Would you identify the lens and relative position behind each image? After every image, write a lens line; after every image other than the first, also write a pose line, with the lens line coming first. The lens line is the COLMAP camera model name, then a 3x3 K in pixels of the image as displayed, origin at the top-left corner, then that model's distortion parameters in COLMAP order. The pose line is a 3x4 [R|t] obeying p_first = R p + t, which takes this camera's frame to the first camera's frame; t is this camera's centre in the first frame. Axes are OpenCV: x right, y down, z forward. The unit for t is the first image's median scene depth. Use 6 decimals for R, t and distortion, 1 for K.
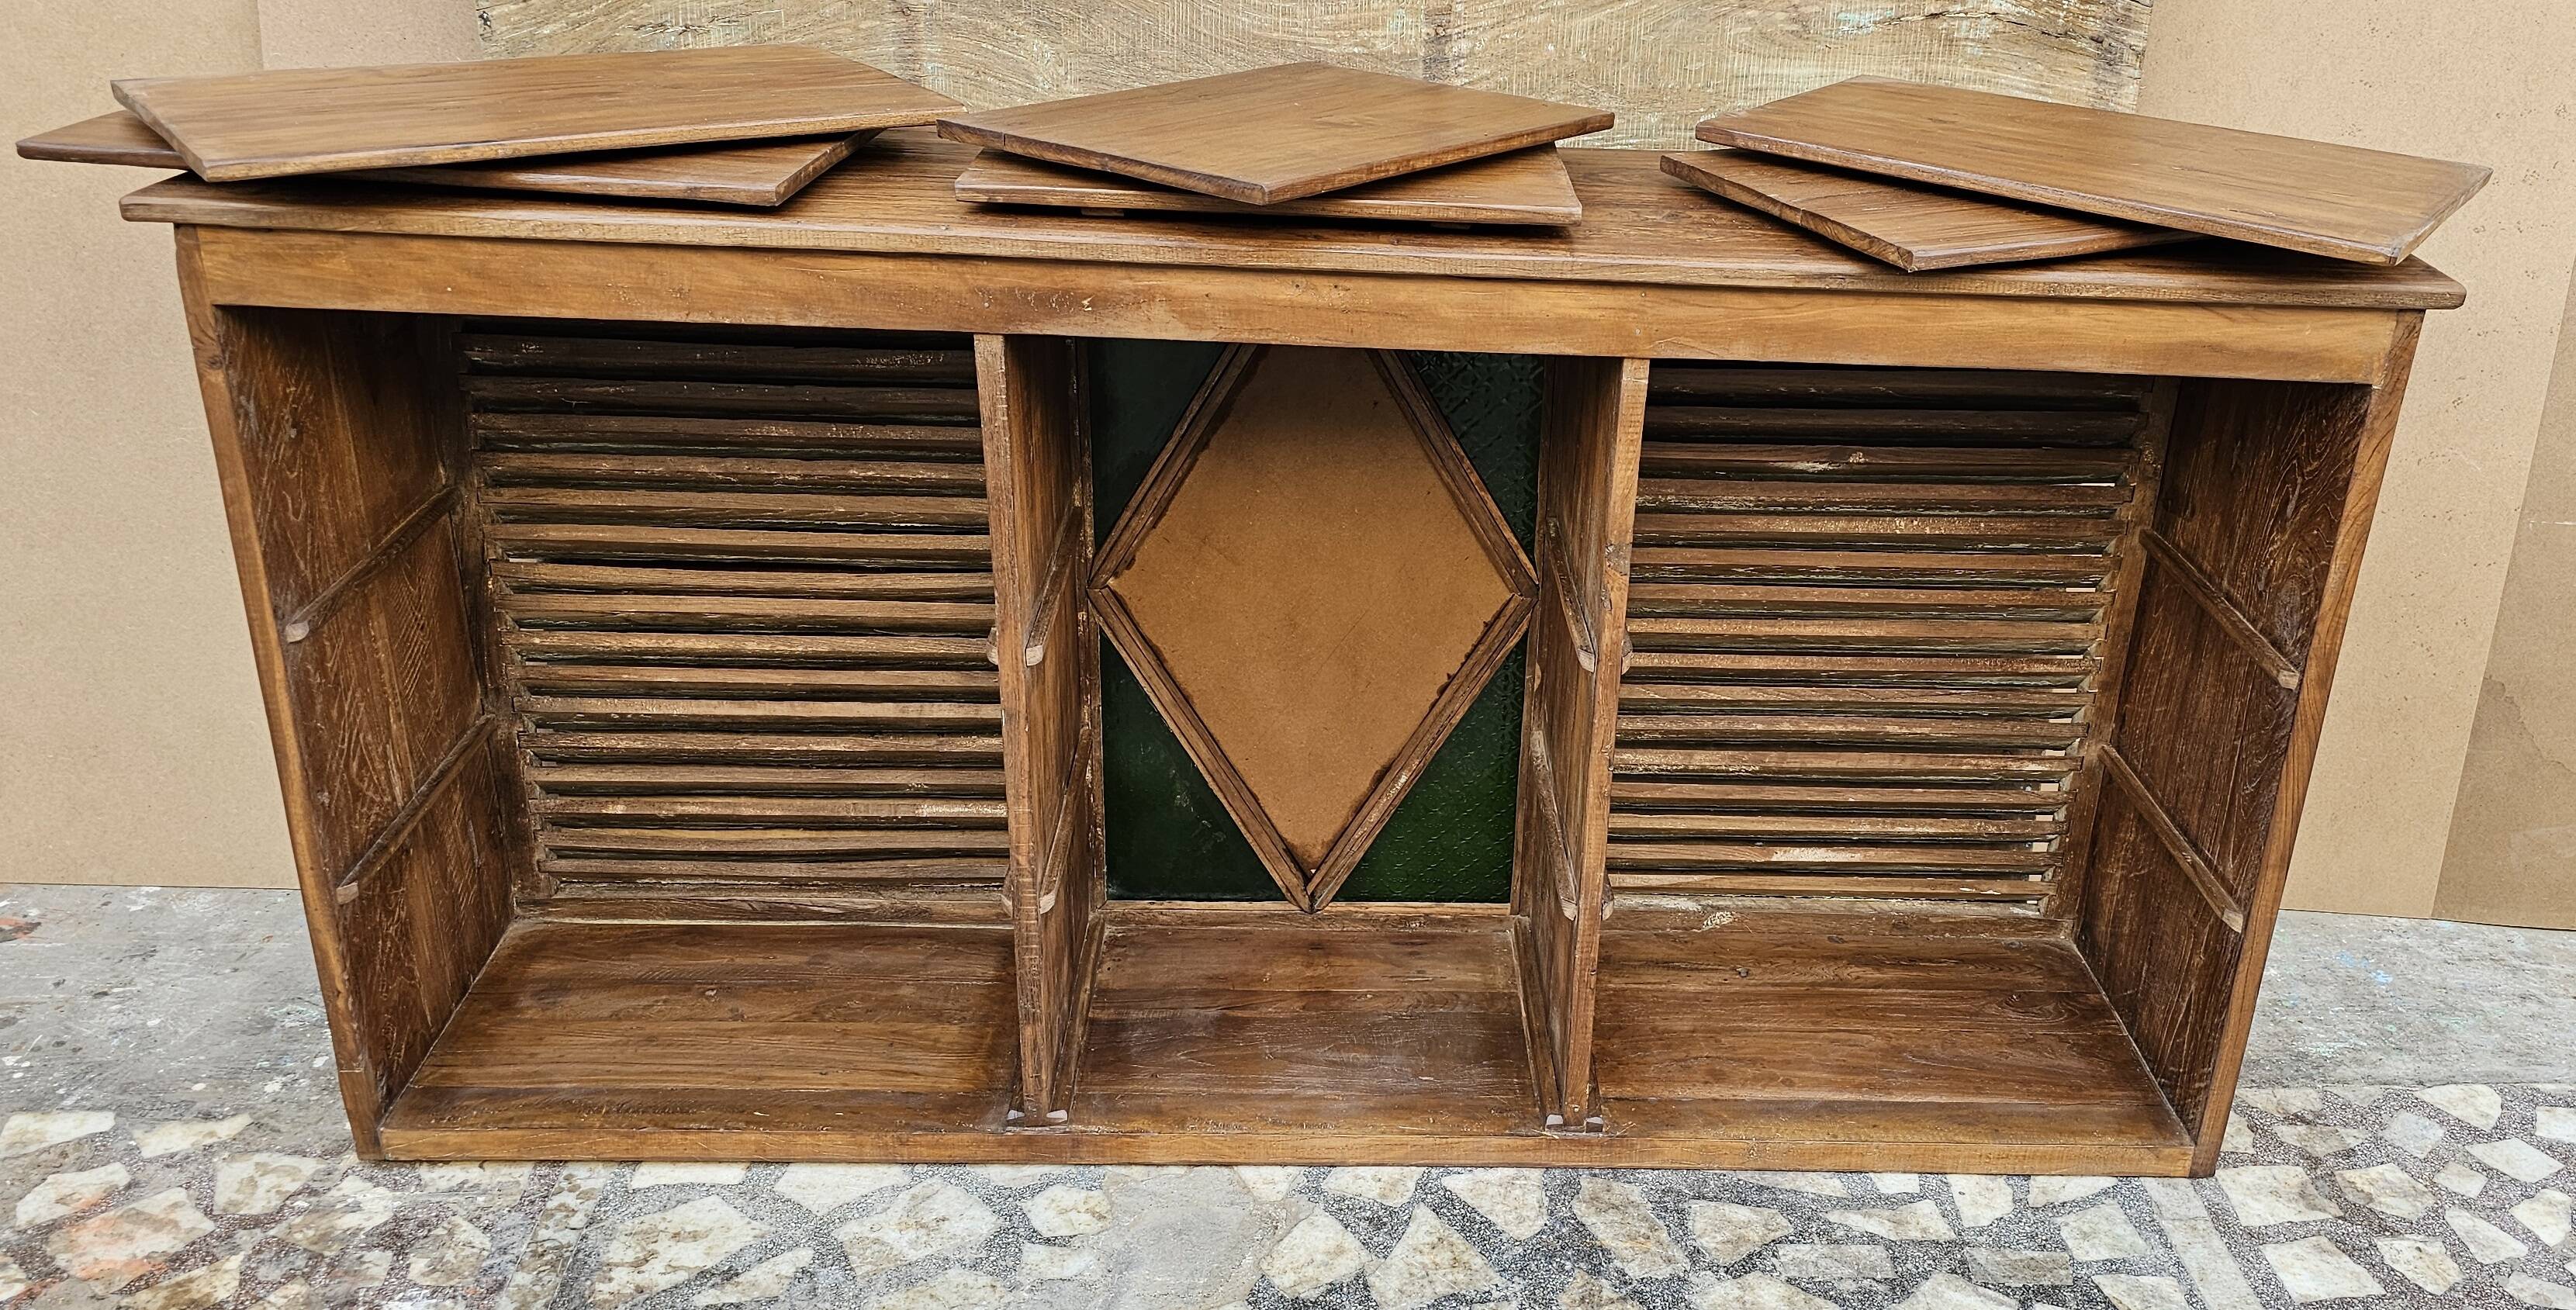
lens RADIAL K [[2098.6, 0, 1399.5], [0, 2098.6, 634.5], [0, 0, 1]] dist [0.060453, -0.059668]
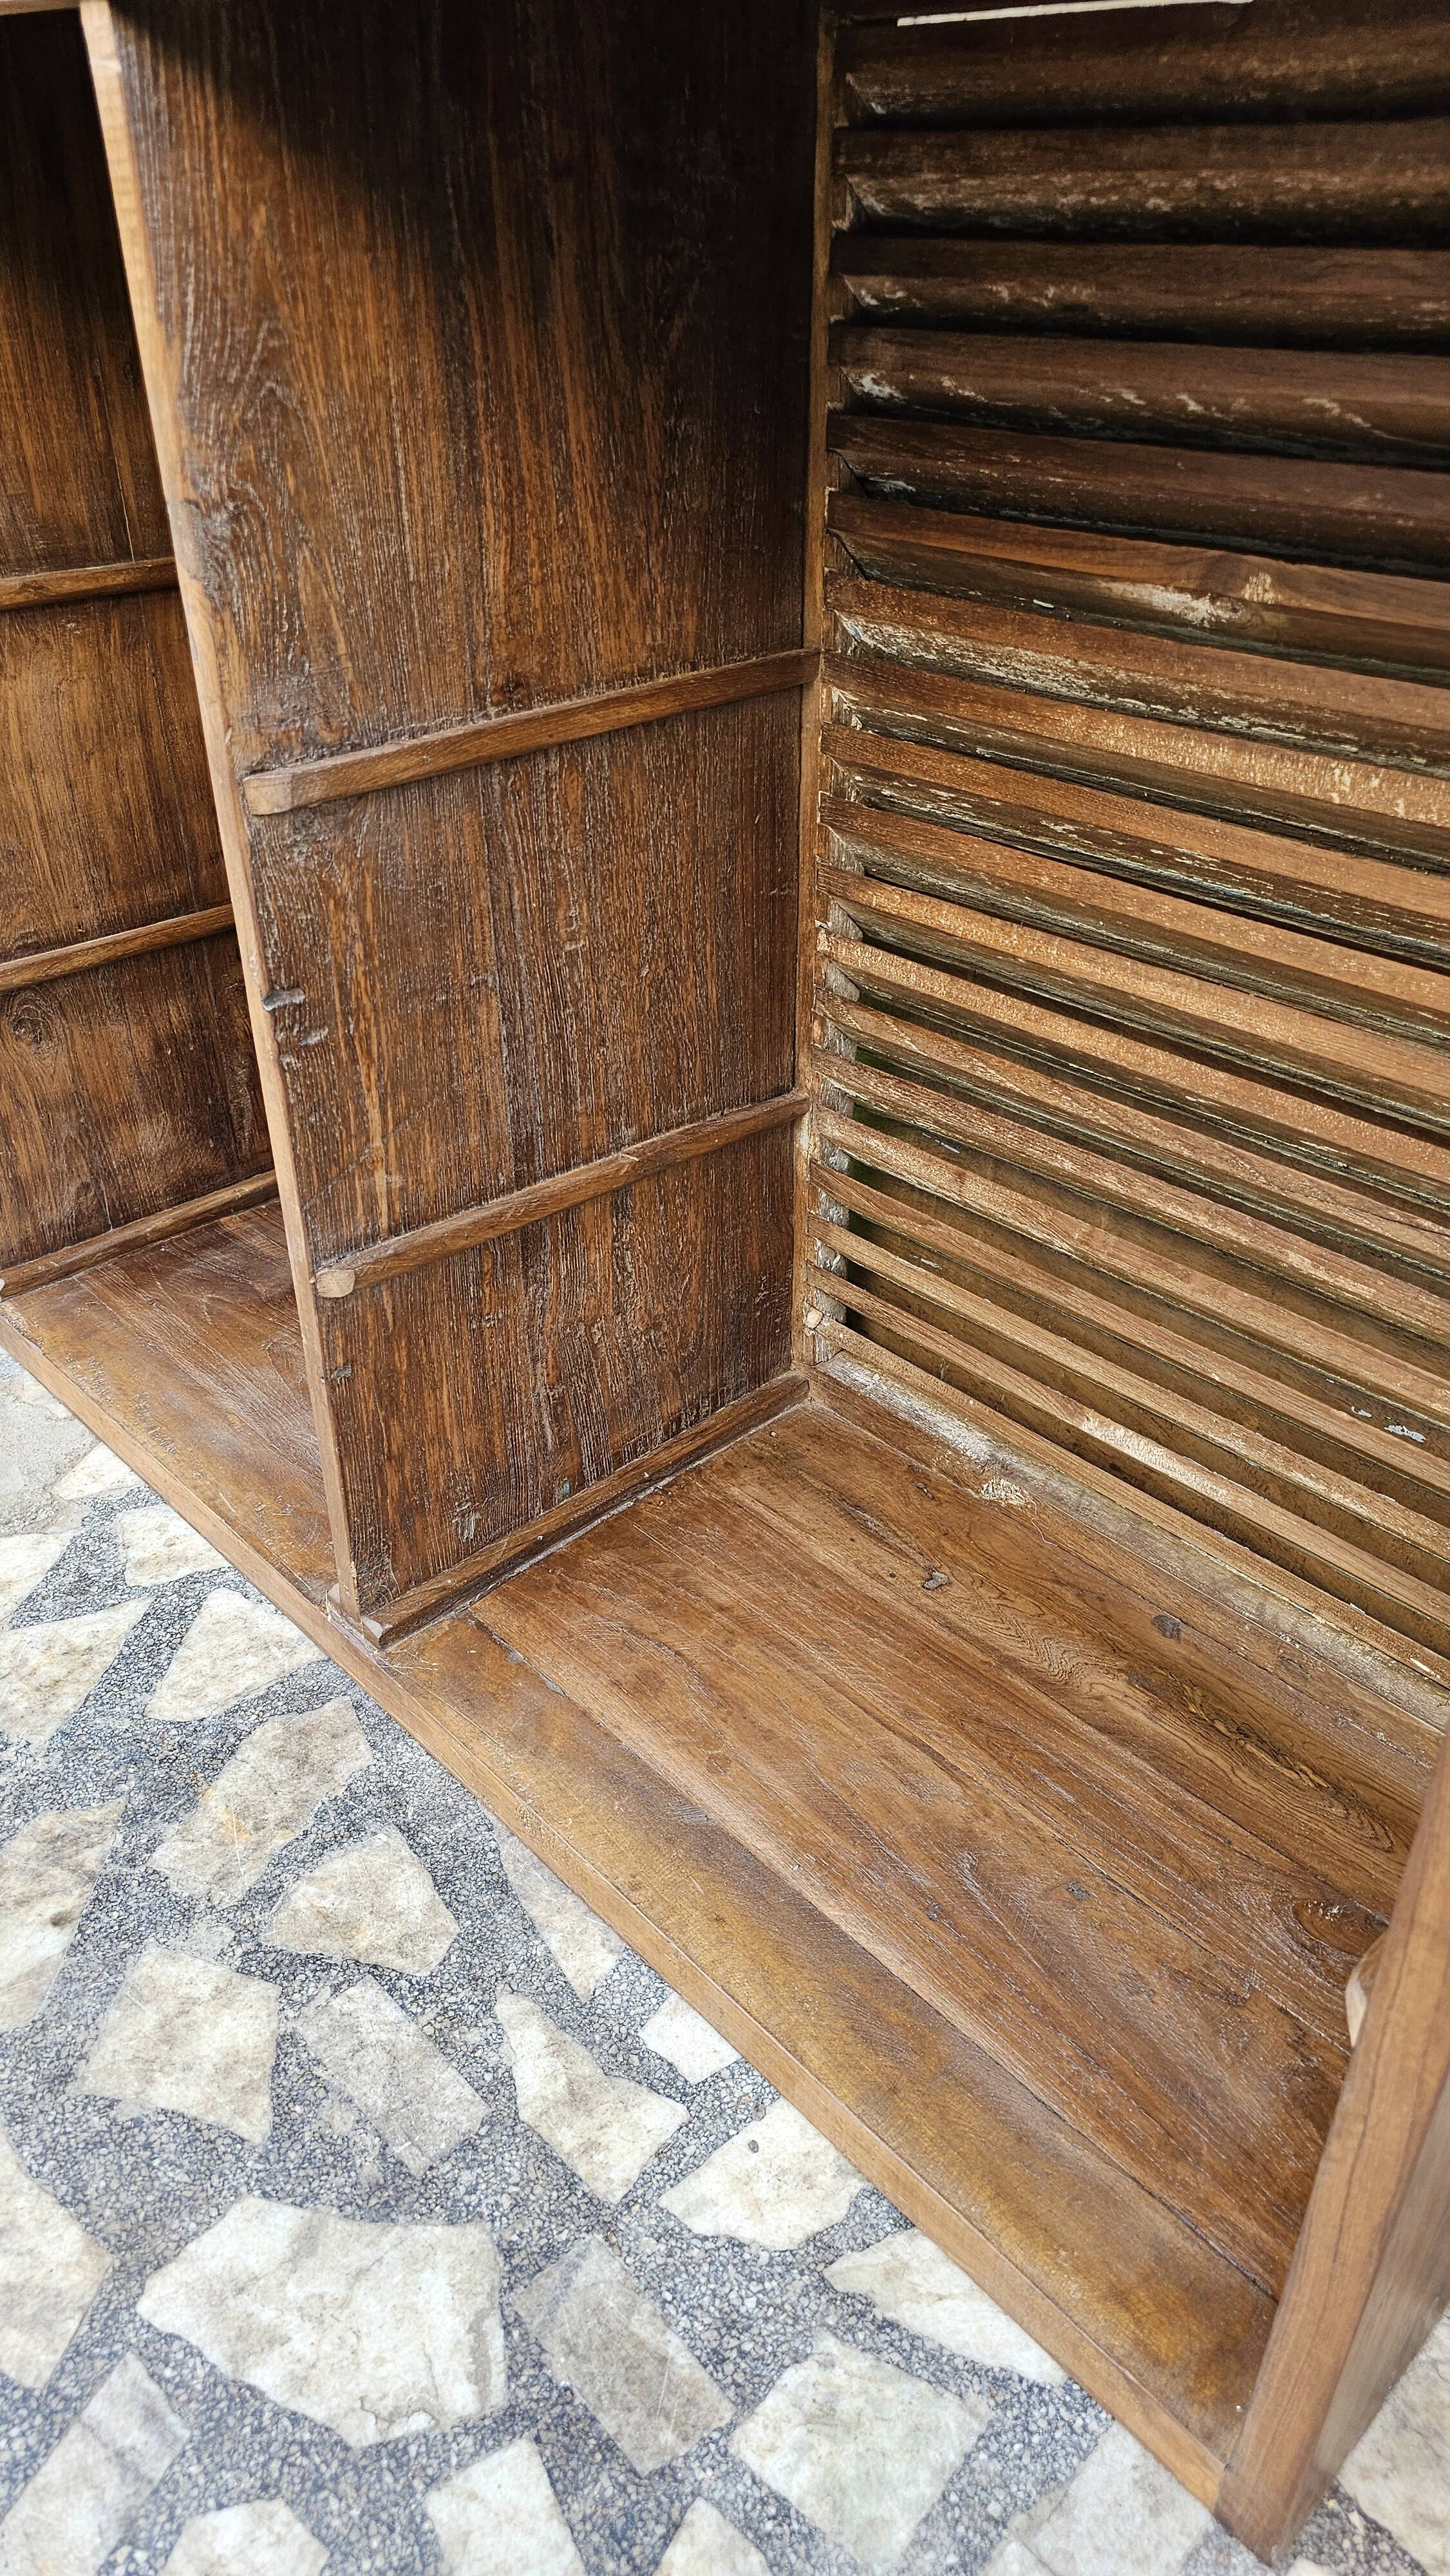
lens RADIAL K [[1749.6, 0, 719.9], [0, 1749.6, 1262.9], [0, 0, 1]] dist [0.050600, -0.047321]
pose [[0.661730, 0.360193, -0.657552, 0.456139], [-0.281642, 0.932227, 0.227222, -0.007627], [0.694831, 0.034834, 0.718329, 0.713967]]
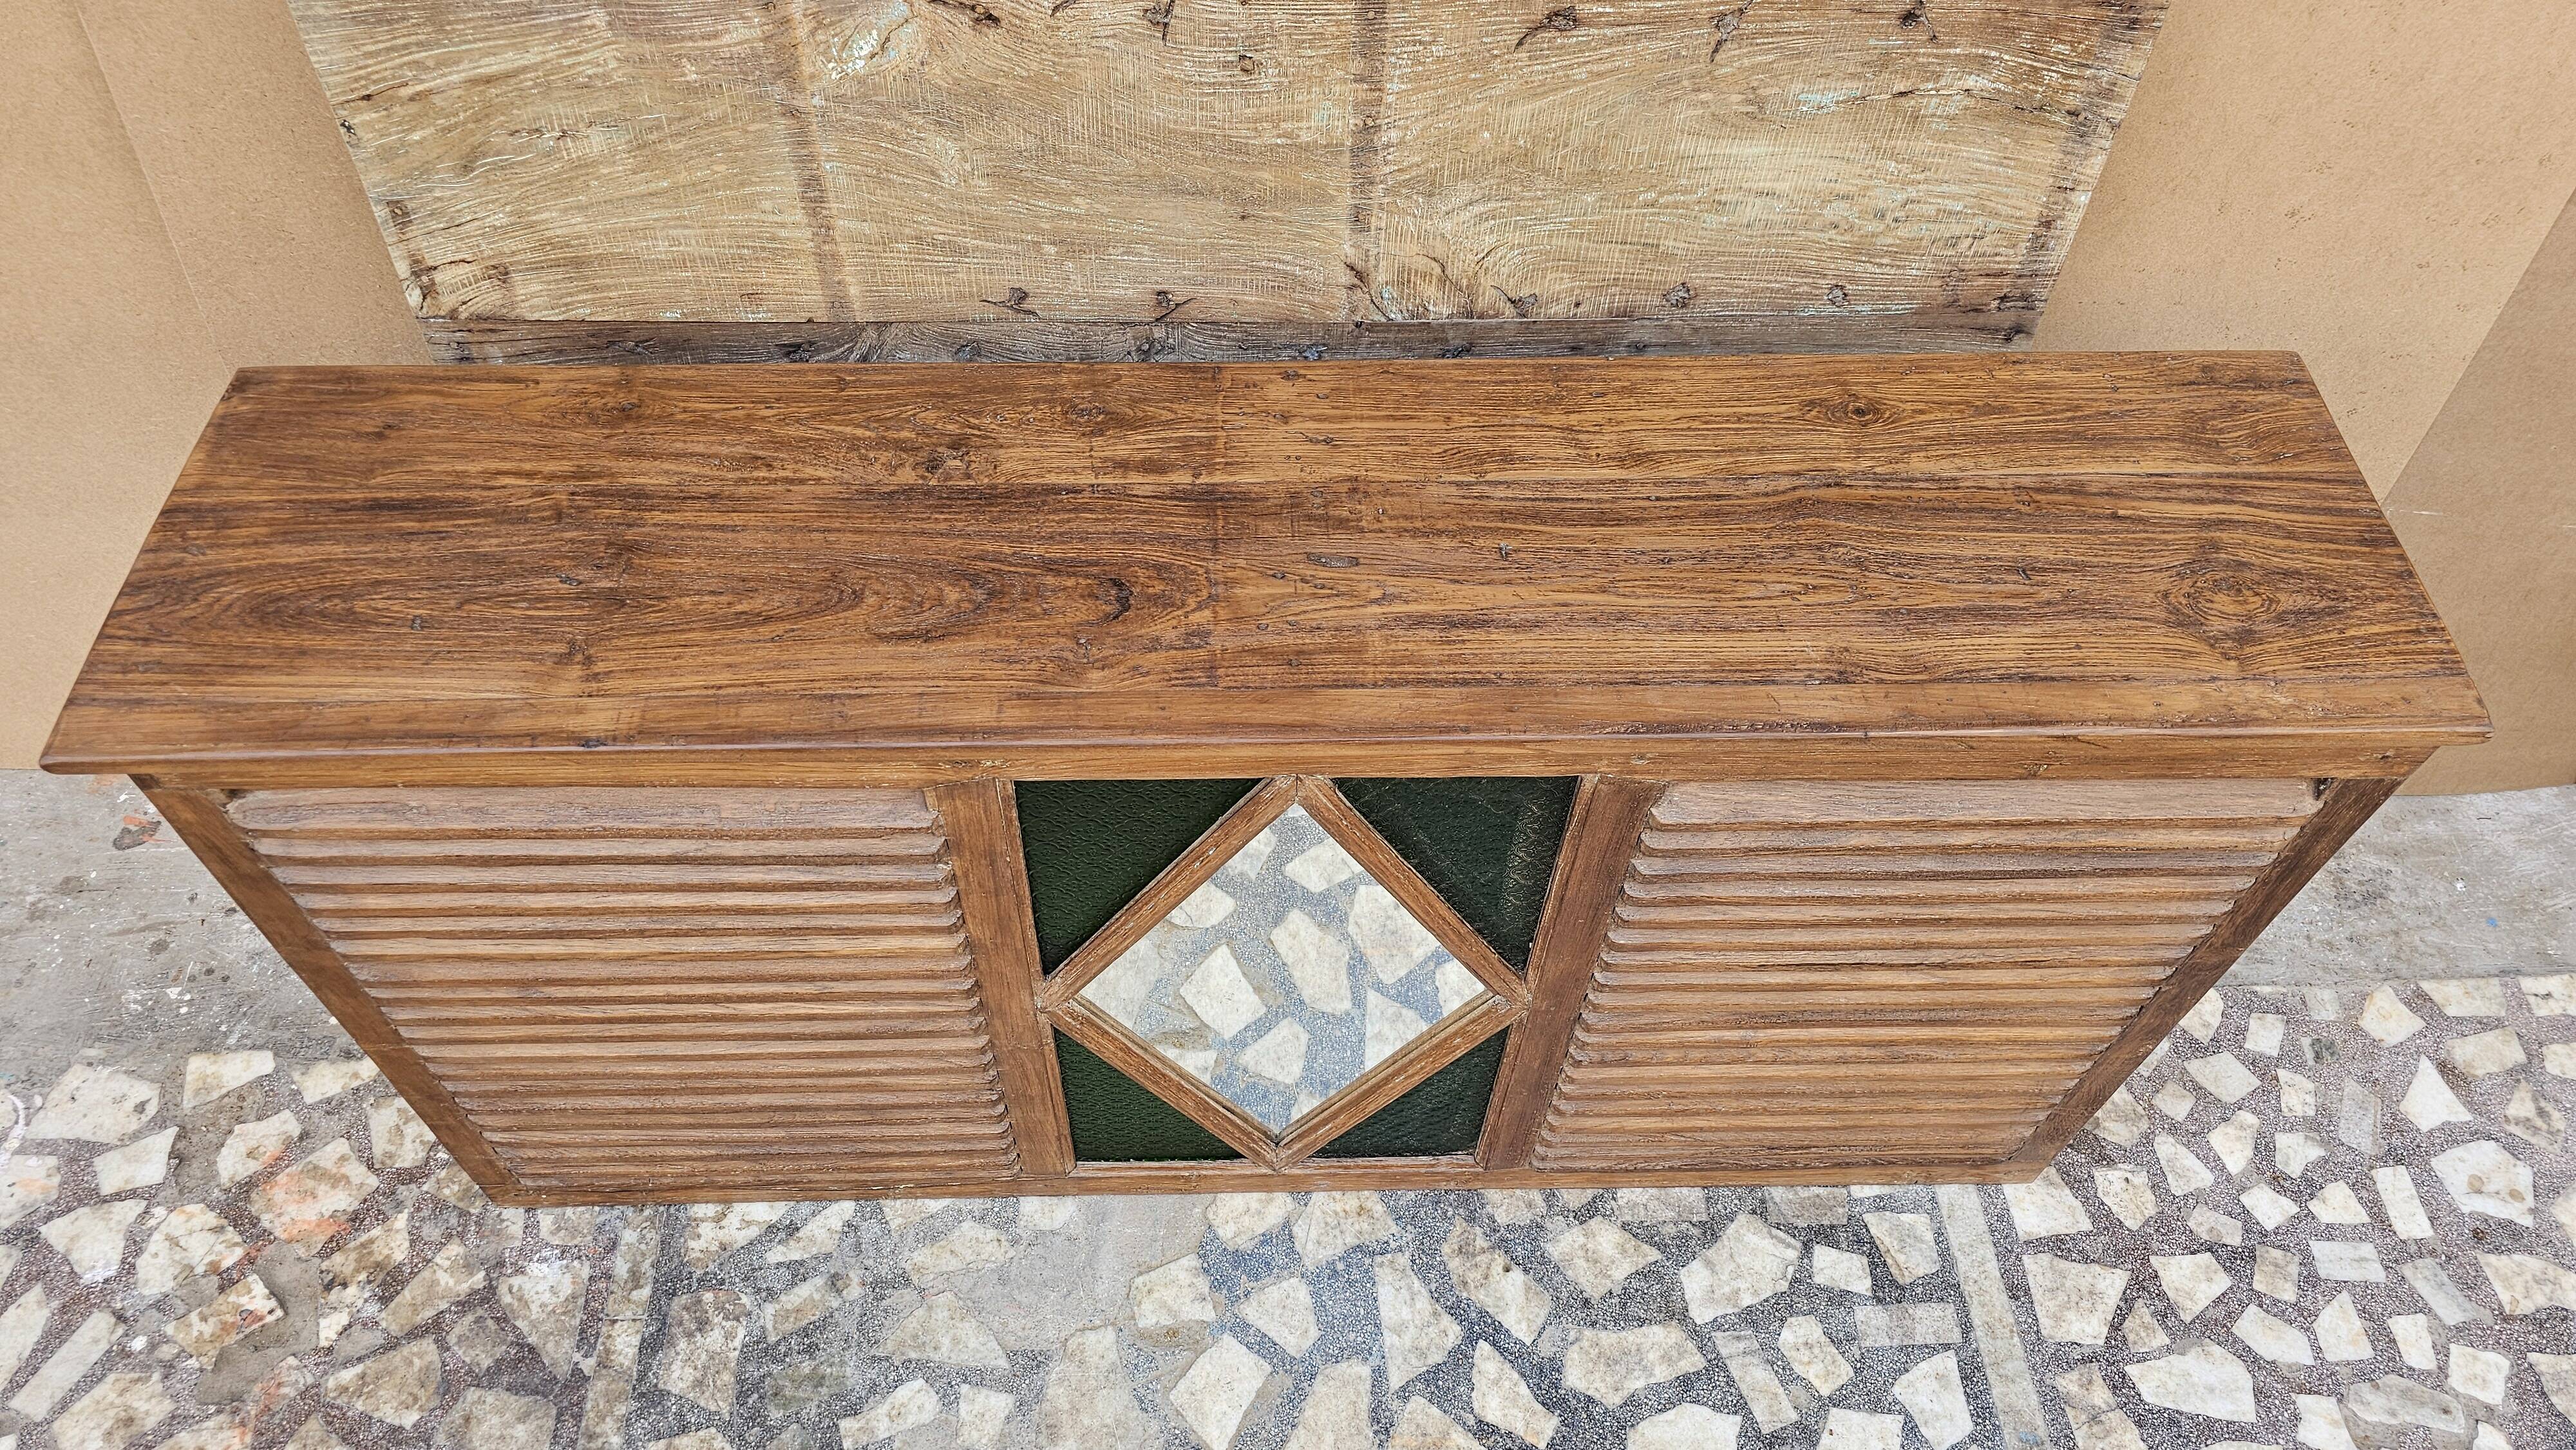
lens RADIAL K [[1749.6, 0, 1293.2], [0, 1749.6, 713.8], [0, 0, 1]] dist [0.050600, -0.047321]
pose [[0.999975, 0.003879, -0.005934, -0.008926], [-0.000649, 0.883623, 0.468198, -0.439765], [0.007060, -0.468183, 0.883604, 0.198221]]
